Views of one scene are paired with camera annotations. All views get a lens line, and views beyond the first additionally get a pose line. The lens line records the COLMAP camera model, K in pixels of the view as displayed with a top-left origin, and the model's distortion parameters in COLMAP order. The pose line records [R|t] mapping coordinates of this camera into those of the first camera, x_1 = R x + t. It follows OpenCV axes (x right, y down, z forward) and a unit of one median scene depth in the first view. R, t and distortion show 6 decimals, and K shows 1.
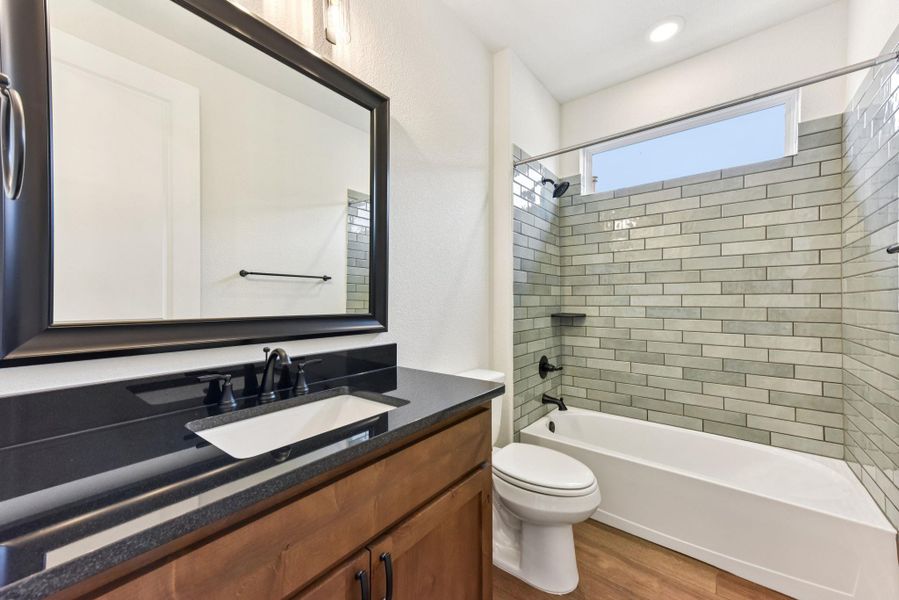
lens RADIAL K [[349.0, 0, 453.2], [0, 349.0, 303.0], [0, 0, 1]] dist [0.030842, 0.000078]
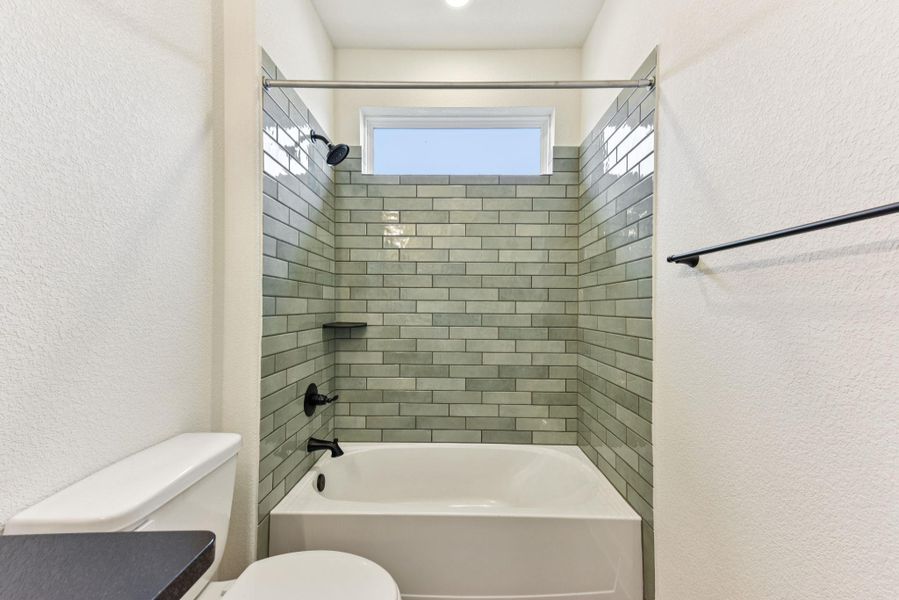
lens RADIAL K [[349.0, 0, 453.2], [0, 349.0, 303.0], [0, 0, 1]] dist [0.030842, 0.000078]
pose [[0.796163, 0.012836, 0.604946, 0.060451], [-0.004050, 0.999866, -0.015884, -0.002200], [-0.605069, 0.010196, 0.796108, 0.284422]]
